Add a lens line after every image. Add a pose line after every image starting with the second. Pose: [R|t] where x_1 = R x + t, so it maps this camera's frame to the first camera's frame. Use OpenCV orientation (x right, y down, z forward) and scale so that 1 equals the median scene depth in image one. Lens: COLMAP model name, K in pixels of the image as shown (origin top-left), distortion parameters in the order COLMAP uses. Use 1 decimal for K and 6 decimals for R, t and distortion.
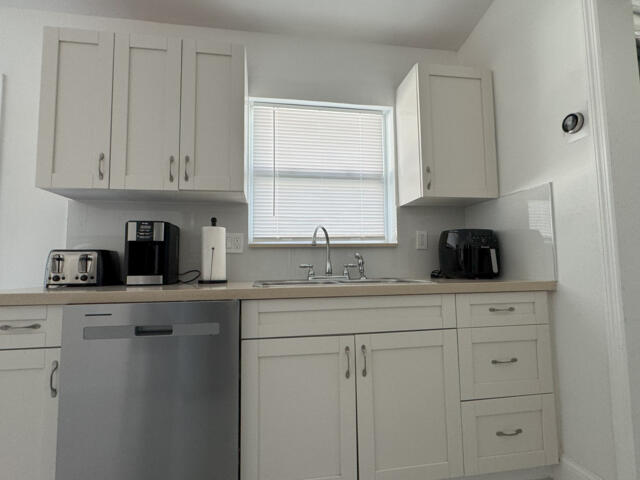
lens RADIAL K [[330.3, 0, 309.0], [0, 330.3, 235.7], [0, 0, 1]] dist [-0.001118, -0.000447]
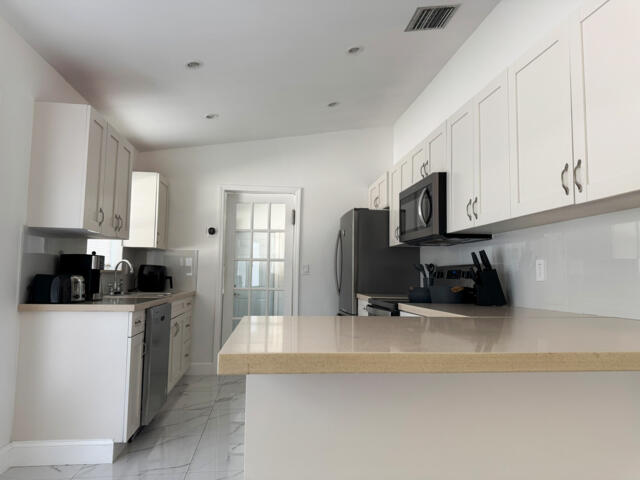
lens RADIAL K [[448.4, 0, 320.0], [0, 448.4, 240.0], [0, 0, 1]] dist [0.115049, -0.148022]
pose [[0.044826, 0.094514, 0.994514, -2.432278], [-0.092331, 0.991645, -0.090079, -0.021268], [-0.994719, -0.087787, 0.053178, -0.053427]]
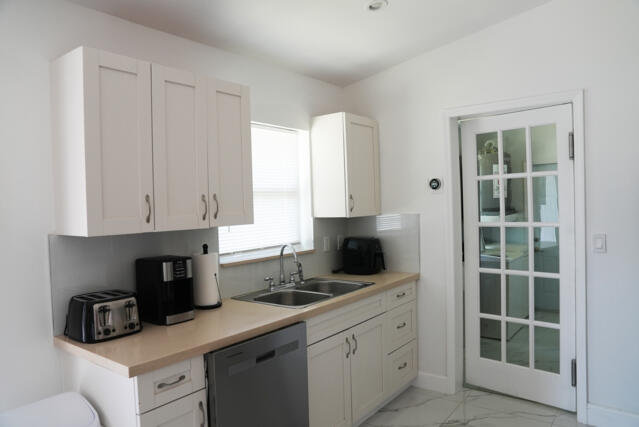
lens RADIAL K [[444.3, 0, 323.4], [0, 444.3, 215.0], [0, 0, 1]] dist [-0.125786, 0.088867]
pose [[0.725980, -0.025869, 0.687229, -1.078440], [-0.029891, 0.997161, 0.069112, -0.281908], [-0.687066, -0.070716, 0.723146, -0.249444]]
